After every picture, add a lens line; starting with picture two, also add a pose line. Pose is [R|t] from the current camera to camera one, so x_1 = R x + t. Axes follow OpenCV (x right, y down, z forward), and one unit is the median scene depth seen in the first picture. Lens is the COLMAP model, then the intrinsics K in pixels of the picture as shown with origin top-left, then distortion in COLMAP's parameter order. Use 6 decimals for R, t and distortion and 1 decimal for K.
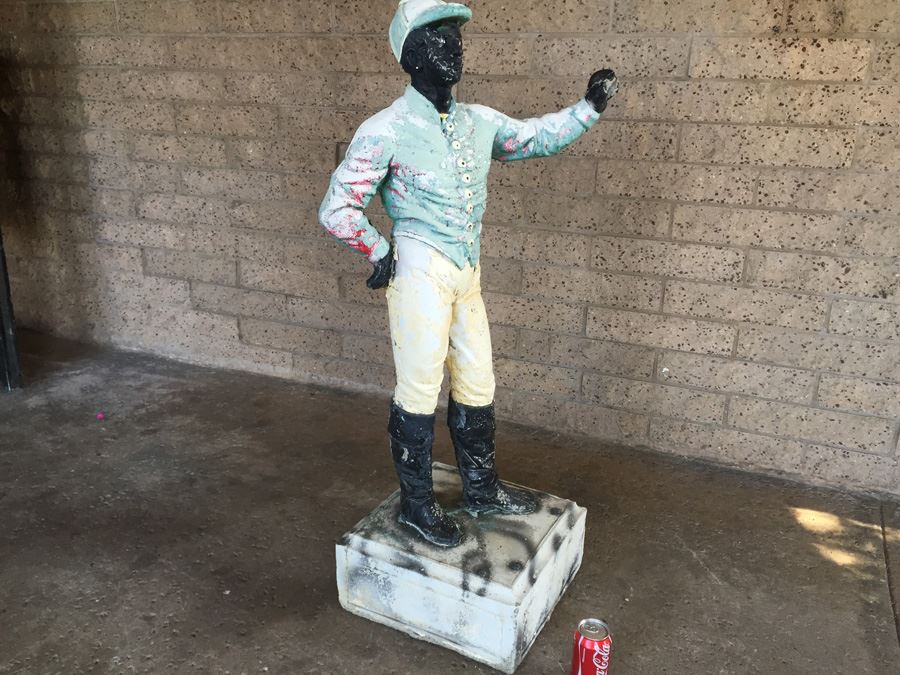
lens RADIAL K [[771.1, 0, 448.3], [0, 771.1, 334.5], [0, 0, 1]] dist [0.101737, -0.152216]
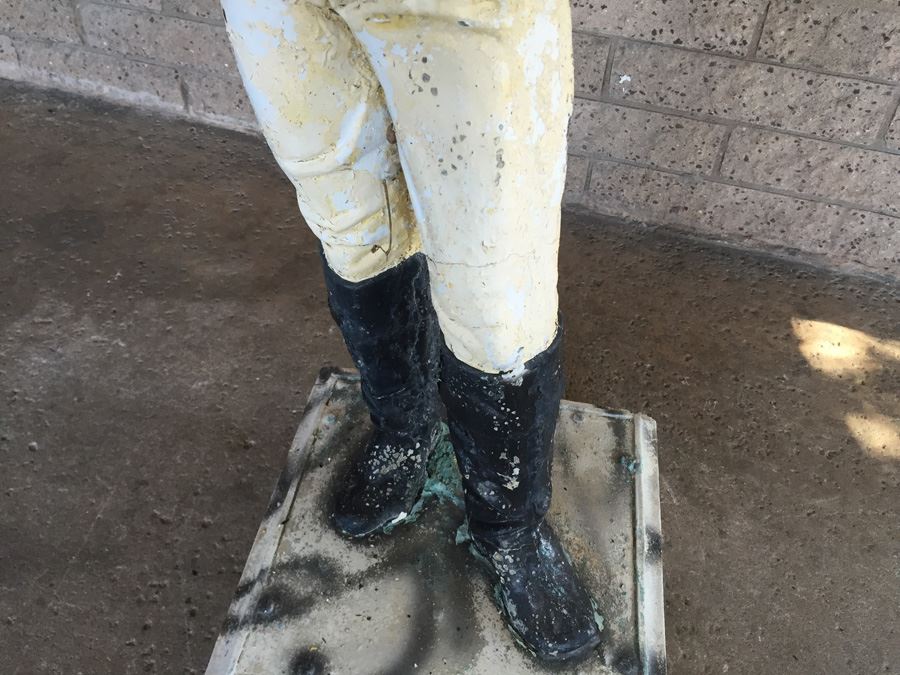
lens RADIAL K [[773.0, 0, 448.4], [0, 773.0, 335.4], [0, 0, 1]] dist [0.100049, -0.150757]
pose [[0.998739, -0.031493, 0.039086, 0.128861], [0.011202, 0.898887, 0.438037, -0.037291], [-0.048930, -0.437047, 0.898107, 0.434556]]
